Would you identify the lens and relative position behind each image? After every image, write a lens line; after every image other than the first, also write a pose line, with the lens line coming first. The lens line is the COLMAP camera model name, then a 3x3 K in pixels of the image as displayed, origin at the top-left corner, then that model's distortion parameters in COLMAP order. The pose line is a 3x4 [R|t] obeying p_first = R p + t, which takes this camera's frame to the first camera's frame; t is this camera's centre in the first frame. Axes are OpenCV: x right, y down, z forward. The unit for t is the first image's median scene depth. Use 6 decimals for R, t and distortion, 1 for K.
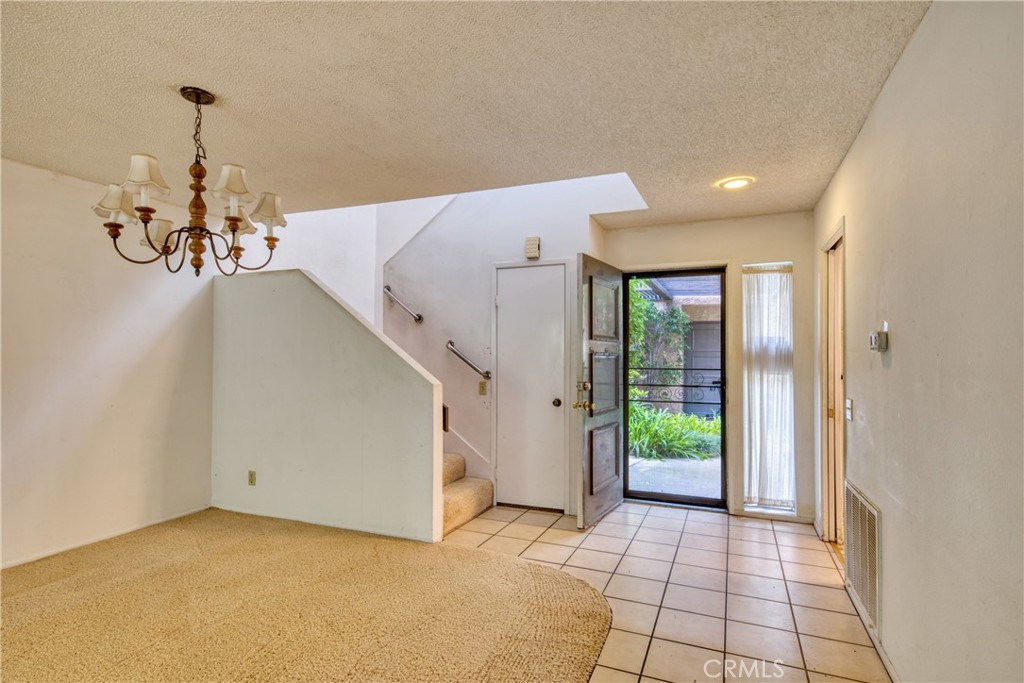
lens RADIAL K [[515.0, 0, 512.0], [0, 515.0, 341.5], [0, 0, 1]] dist [0.000017, 0.000014]
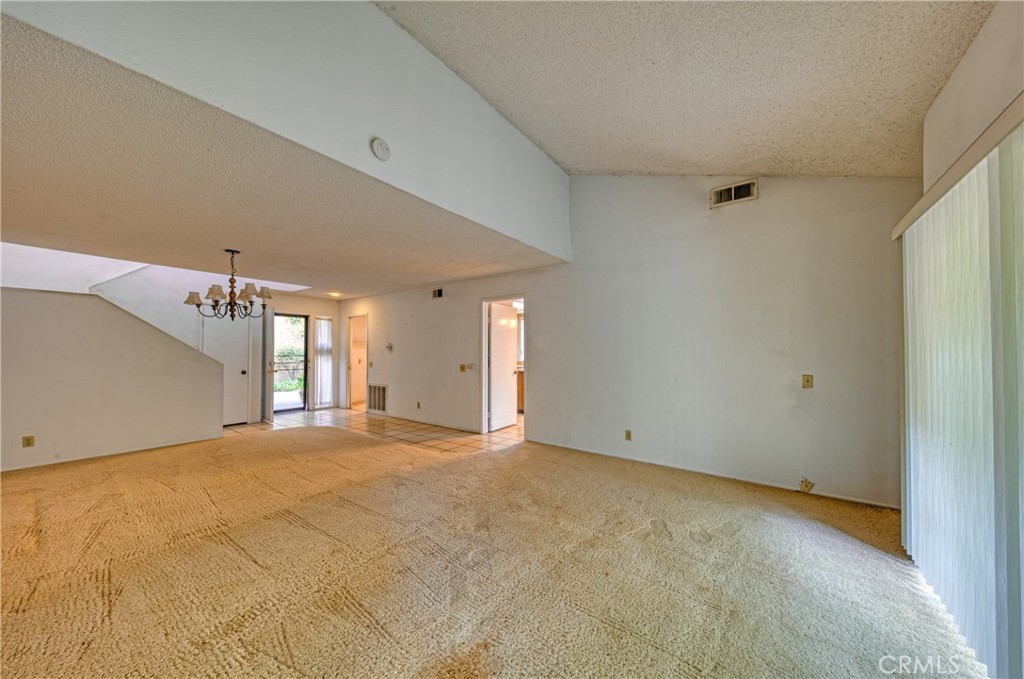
lens RADIAL K [[343.8, 0, 515.9], [0, 343.8, 346.7], [0, 0, 1]] dist [0.000317, -0.000036]
pose [[0.242334, 0.007102, 0.970167, -1.047885], [-0.023224, 0.999729, -0.001517, -0.012796], [-0.969915, -0.022164, 0.242433, -0.450661]]
